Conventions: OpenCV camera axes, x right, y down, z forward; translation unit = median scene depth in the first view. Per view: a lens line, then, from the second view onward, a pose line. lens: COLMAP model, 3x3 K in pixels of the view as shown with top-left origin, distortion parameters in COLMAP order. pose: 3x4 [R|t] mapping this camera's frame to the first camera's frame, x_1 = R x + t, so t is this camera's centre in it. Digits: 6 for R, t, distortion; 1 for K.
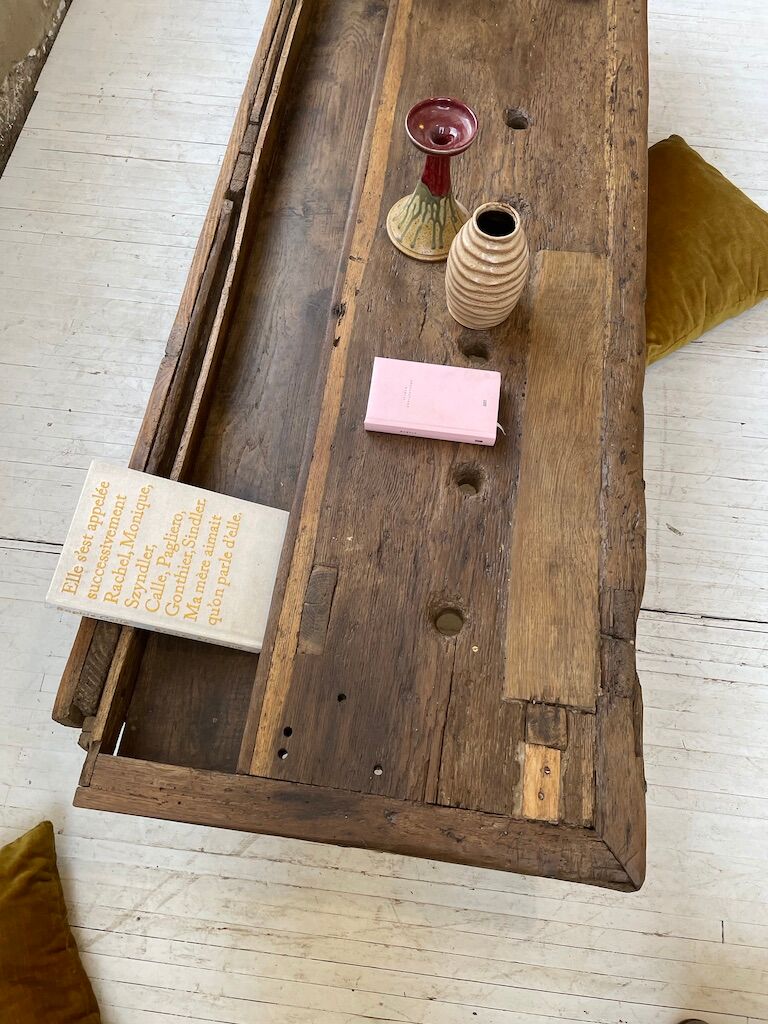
lens RADIAL K [[779.2, 0, 383.1], [0, 779.2, 509.1], [0, 0, 1]] dist [0.090063, -0.123278]
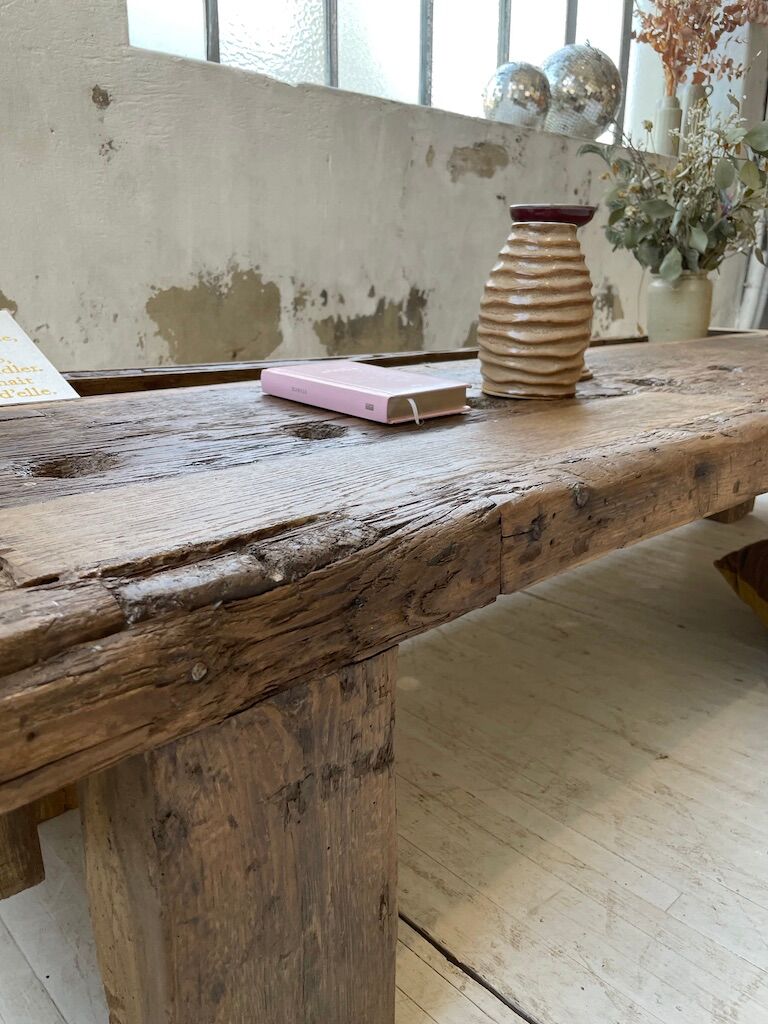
lens RADIAL K [[787.1, 0, 378.3], [0, 787.1, 510.7], [0, 0, 1]] dist [0.077081, -0.111157]
pose [[0.763562, 0.193558, -0.616043, 0.561461], [-0.596309, 0.577416, -0.557680, 0.321564], [0.247769, 0.793175, 0.556313, 0.774116]]
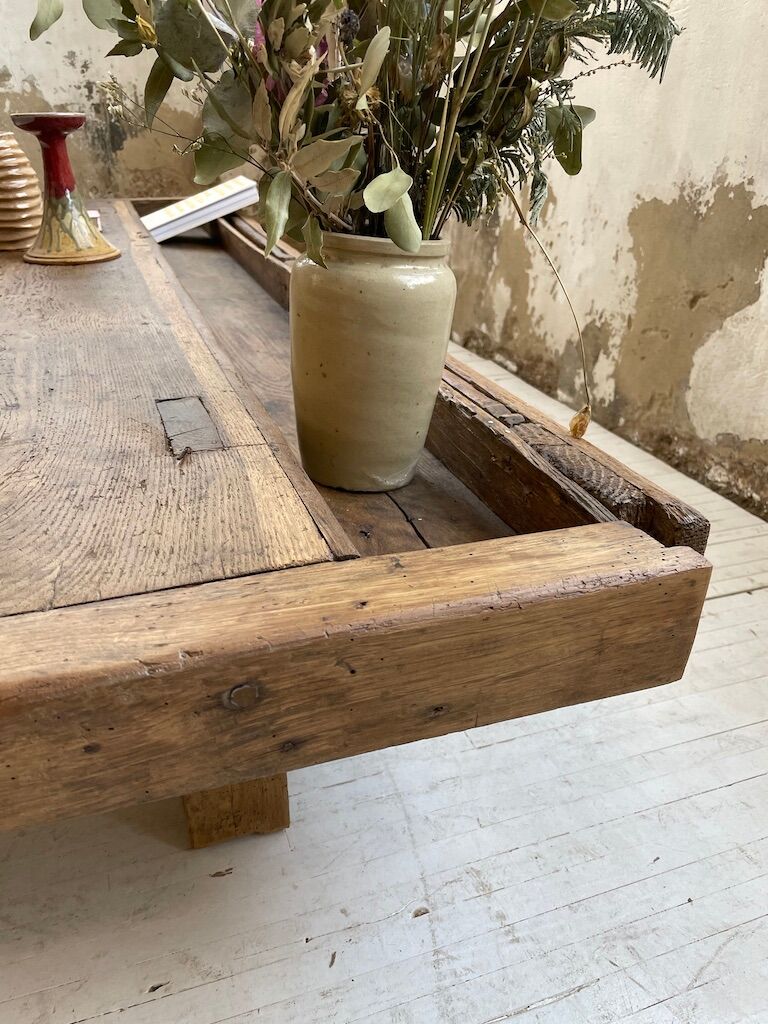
lens RADIAL K [[787.1, 0, 384.3], [0, 787.1, 501.4], [0, 0, 1]] dist [0.077081, -0.111157]
pose [[-0.889337, 0.177206, -0.421518, 0.225334], [-0.428745, -0.002769, 0.903421, -1.712641], [0.158925, 0.984170, 0.078439, 1.571431]]
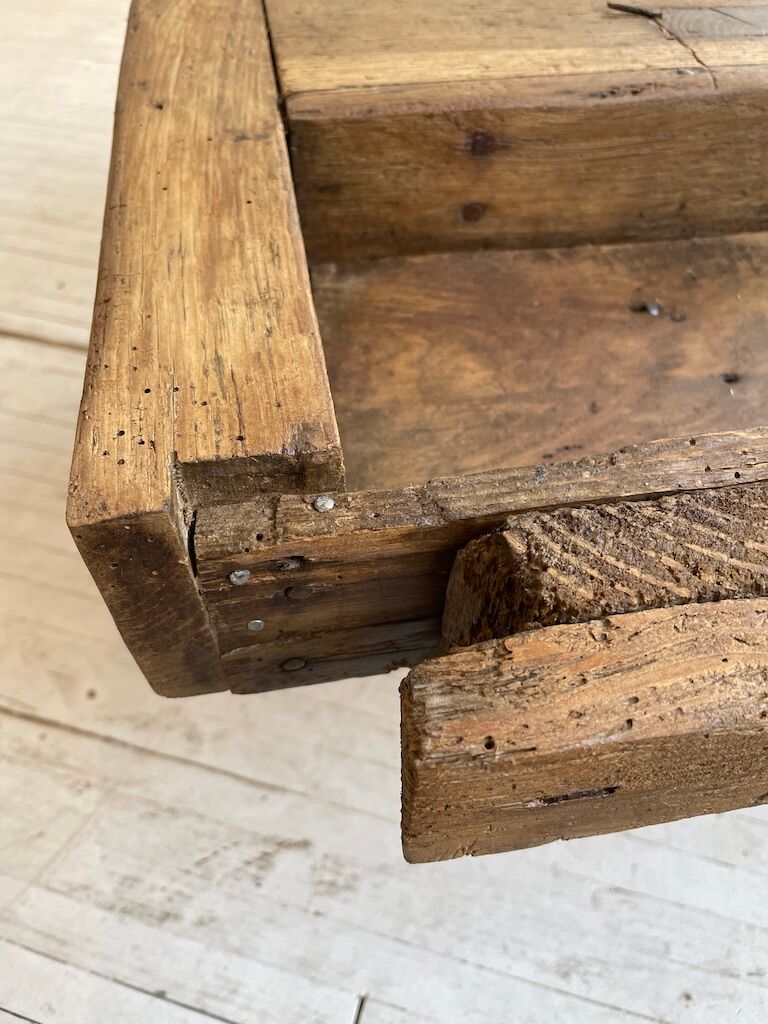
lens RADIAL K [[787.1, 0, 384.1], [0, 787.1, 515.8], [0, 0, 1]] dist [0.077081, -0.111157]
pose [[-0.292093, -0.739904, 0.605990, -0.198512], [0.870749, 0.056333, 0.488491, -1.445091], [-0.395573, 0.670350, 0.627816, 1.535913]]
